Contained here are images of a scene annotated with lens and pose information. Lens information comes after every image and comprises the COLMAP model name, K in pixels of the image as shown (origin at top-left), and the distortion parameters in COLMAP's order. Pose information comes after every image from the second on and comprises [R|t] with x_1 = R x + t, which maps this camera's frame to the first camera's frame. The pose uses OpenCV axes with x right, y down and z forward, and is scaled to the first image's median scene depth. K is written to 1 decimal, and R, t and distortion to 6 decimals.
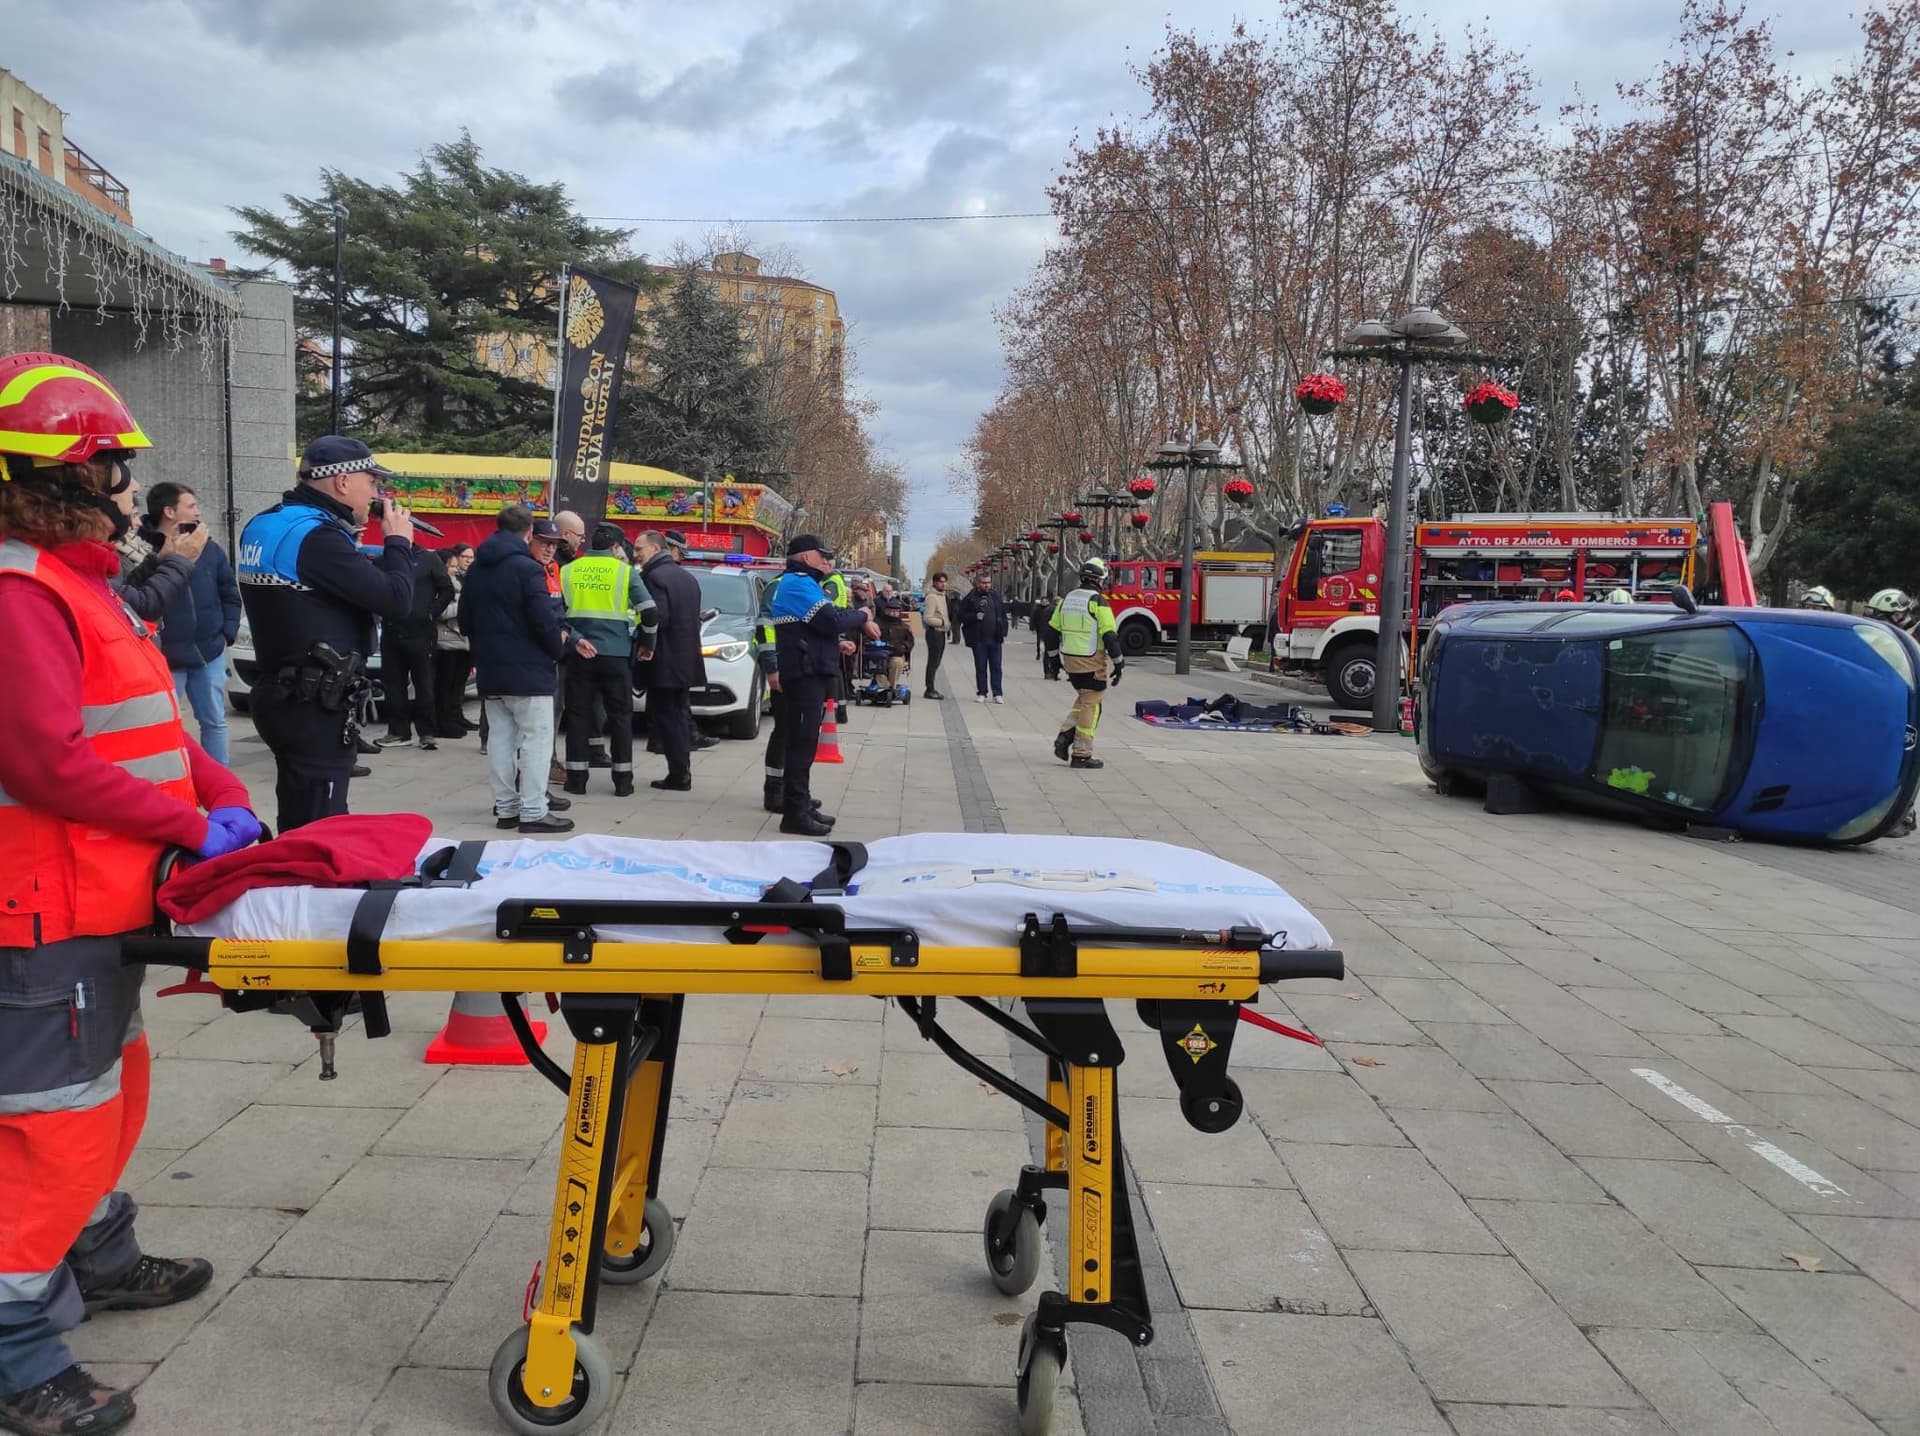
lens RADIAL K [[1393.7, 0, 962.2], [0, 1393.7, 717.8], [0, 0, 1]] dist [0.059050, -0.047274]
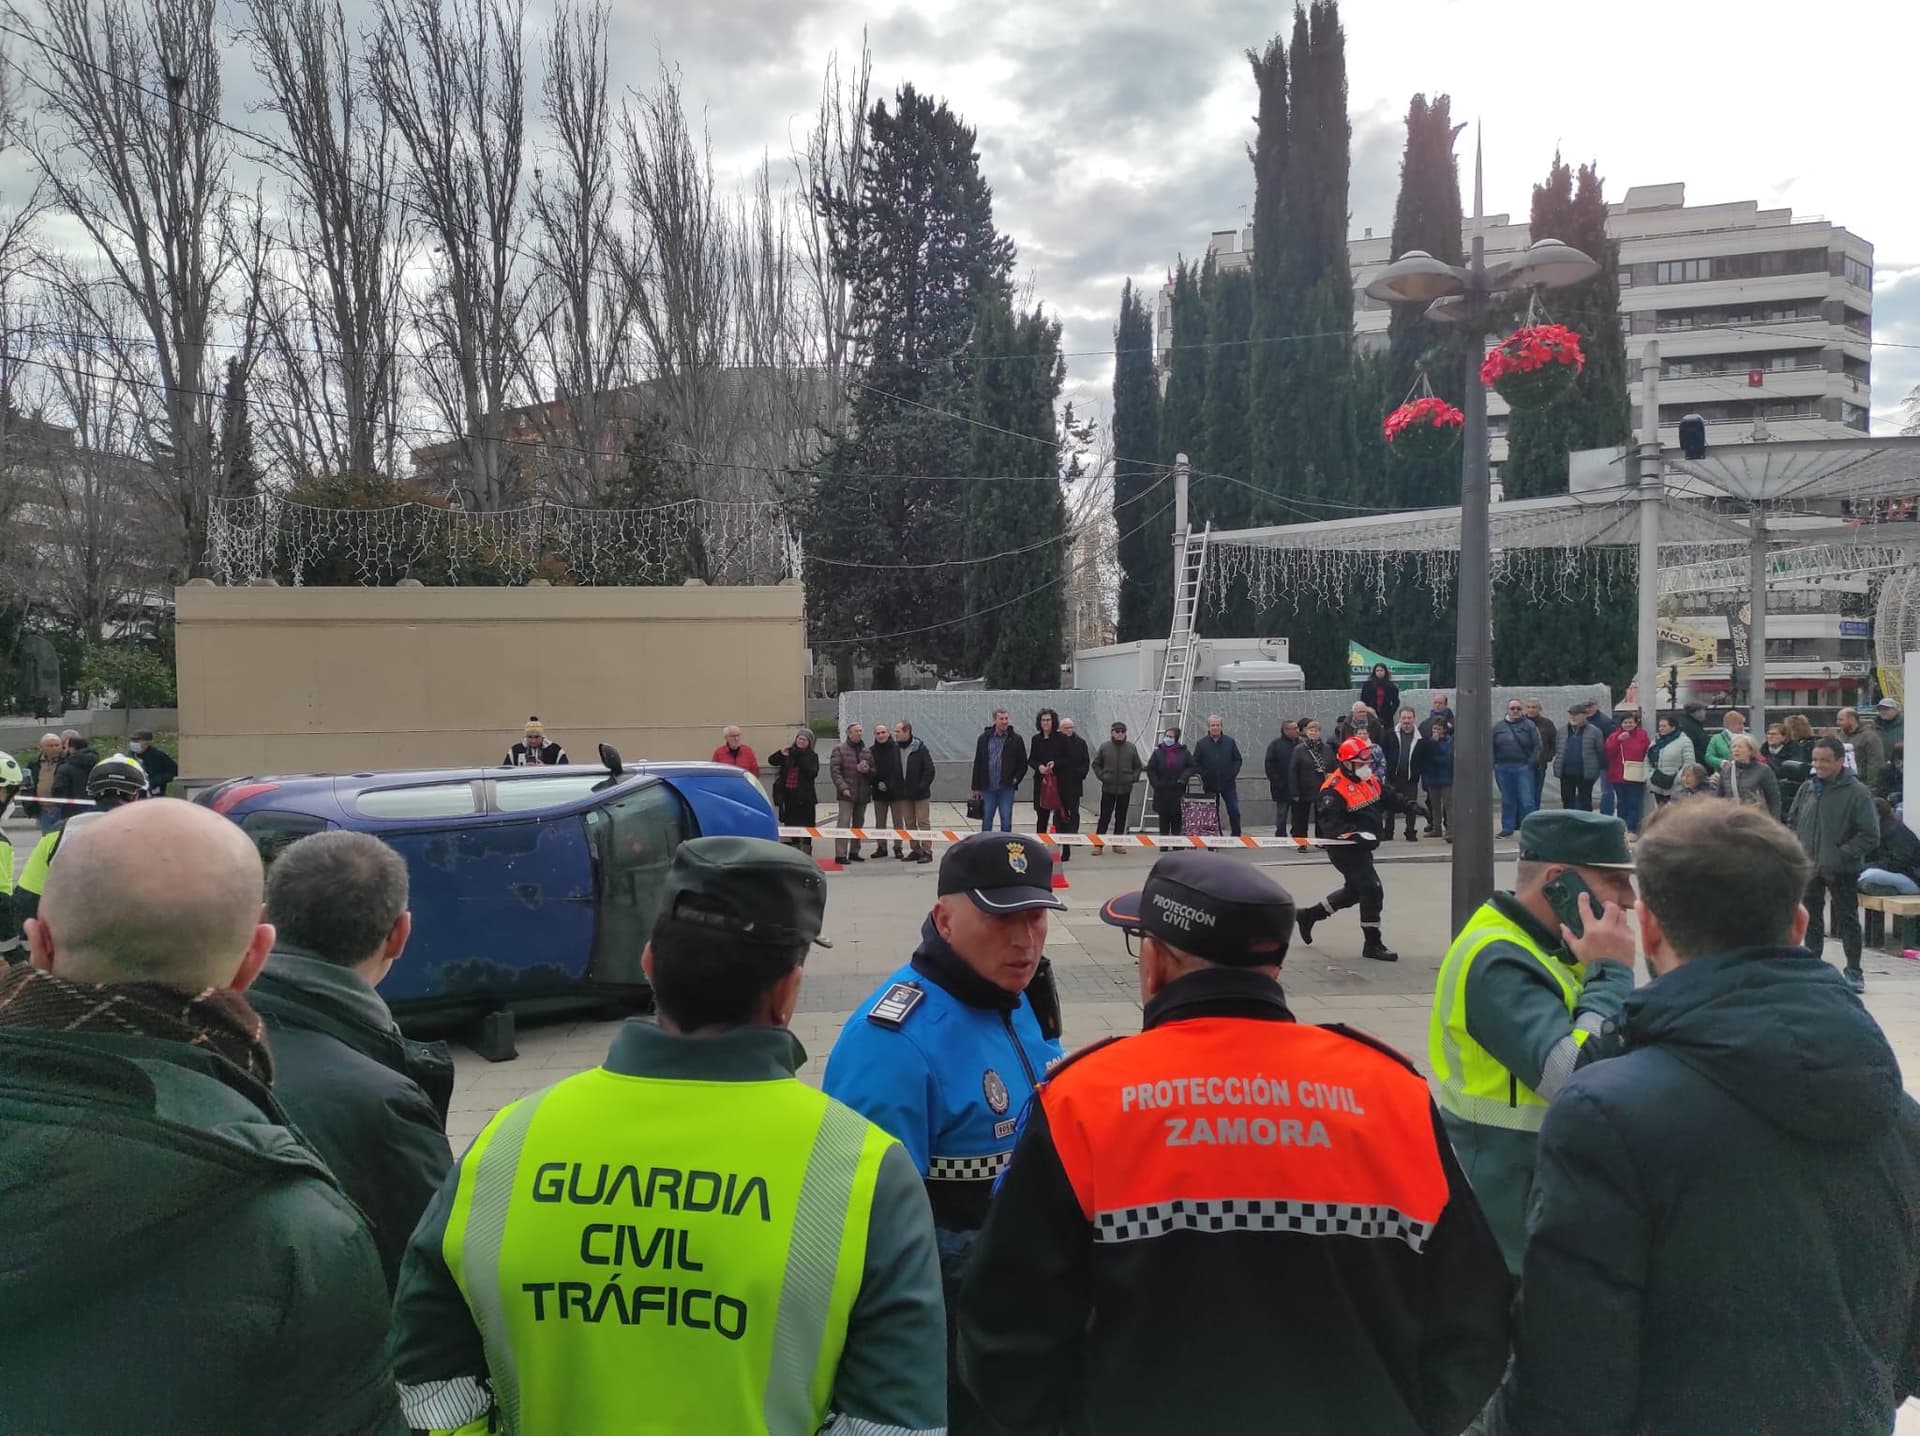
lens RADIAL K [[1393.7, 0, 971.5], [0, 1393.7, 721.4], [0, 0, 1]] dist [0.059050, -0.047274]
pose [[-0.081193, -0.058734, 0.994966, -0.185435], [0.094229, 0.993339, 0.066327, -0.067778], [-0.992234, 0.099140, -0.075118, 0.389688]]
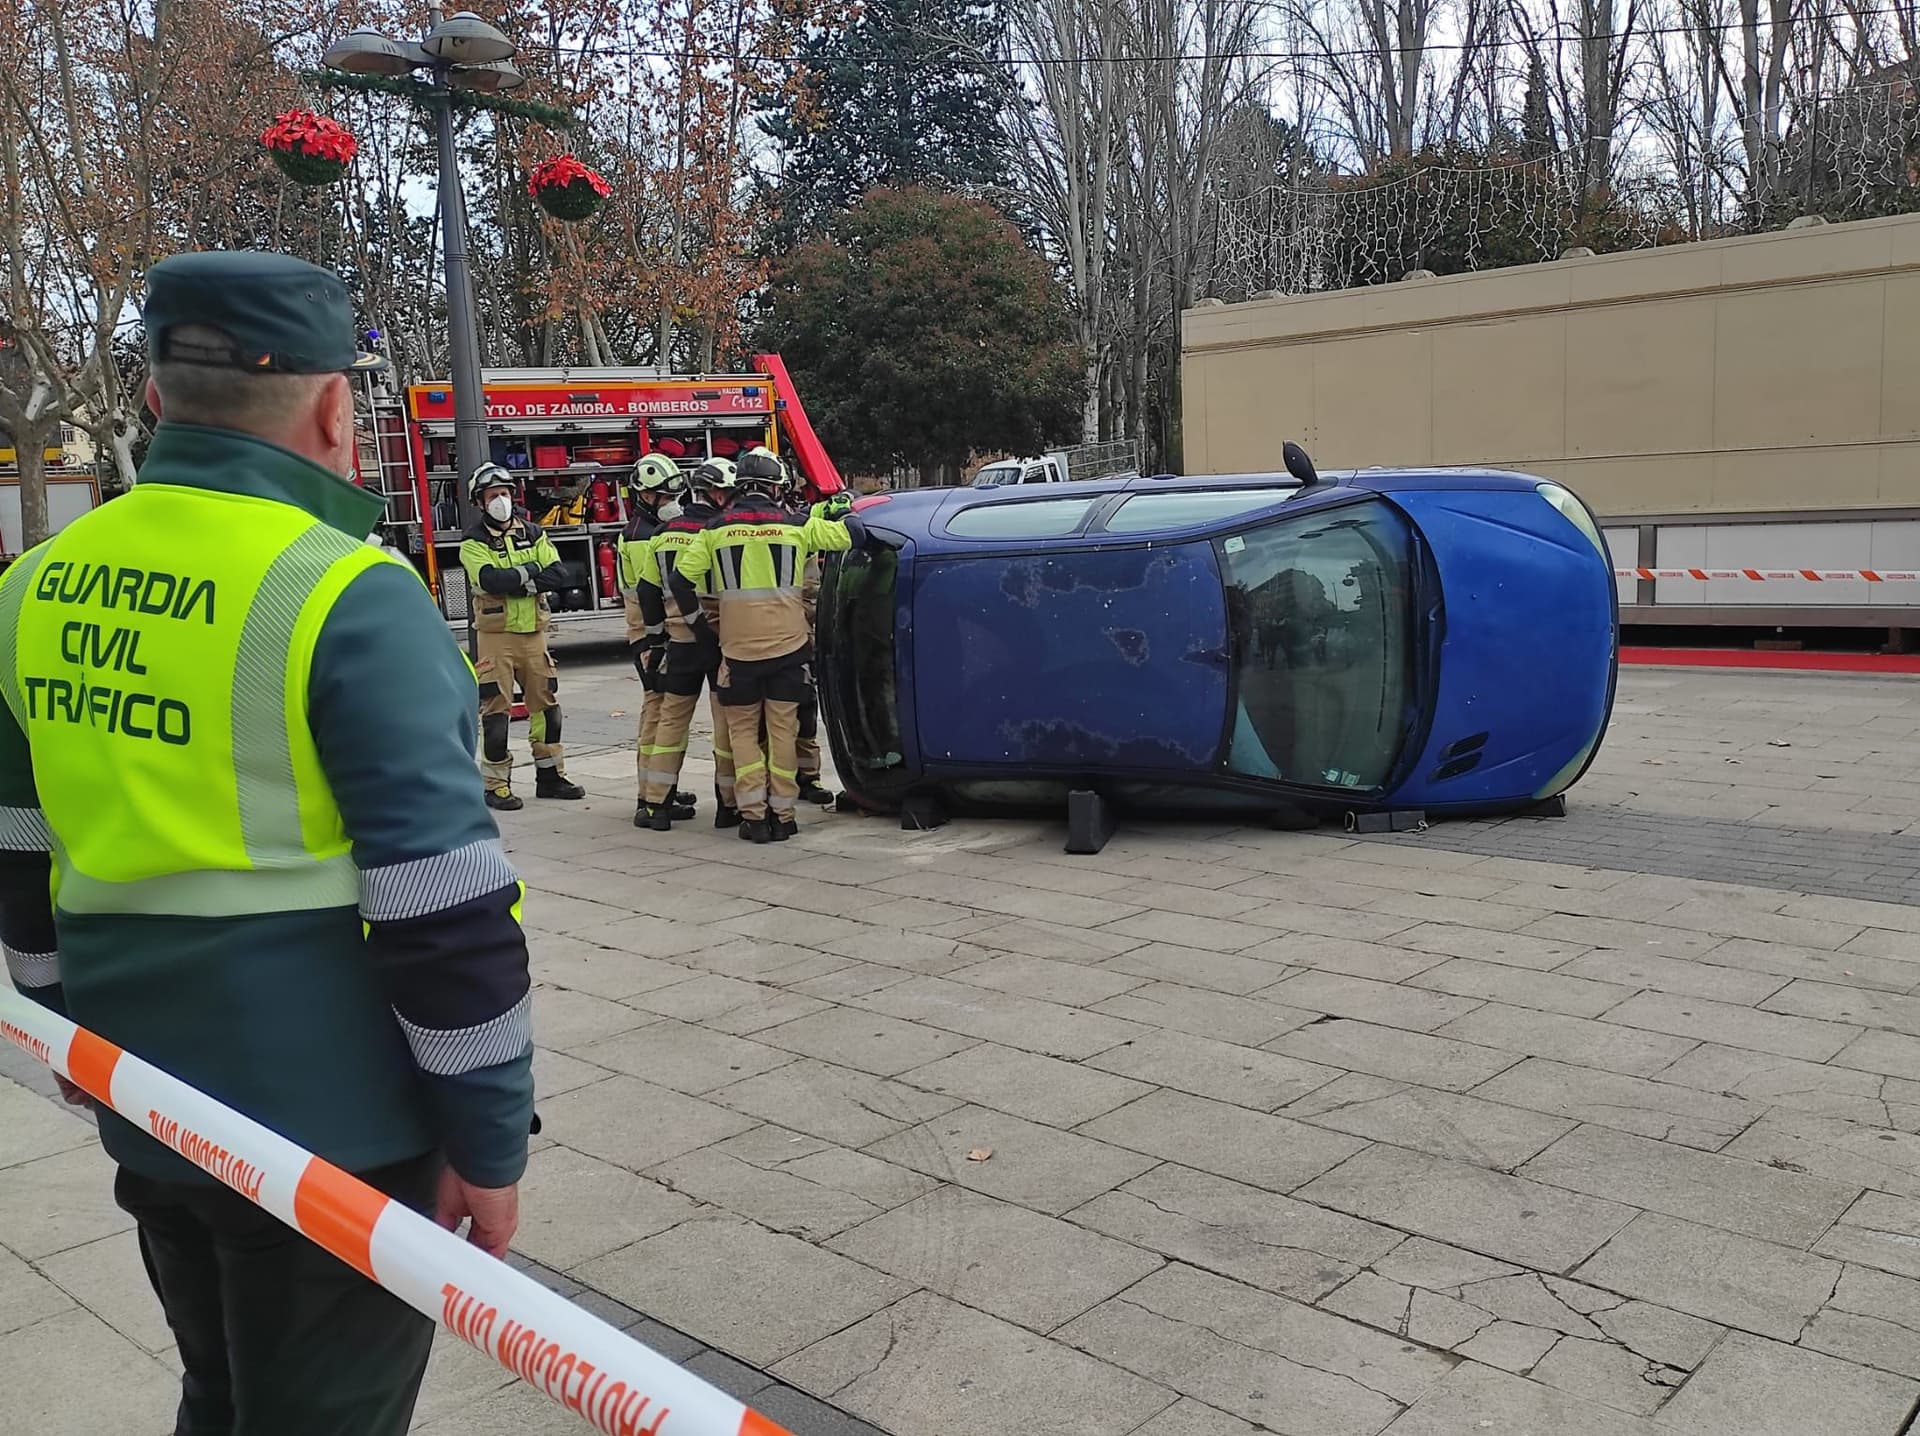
lens RADIAL K [[1647.2, 0, 968.0], [0, 1647.2, 726.3], [0, 0, 1]] dist [0.073264, -0.086599]
pose [[0.690253, -0.161254, 0.705371, -0.060614], [0.124831, 0.986772, 0.103430, -0.029384], [-0.712719, 0.016659, 0.701252, 0.274513]]
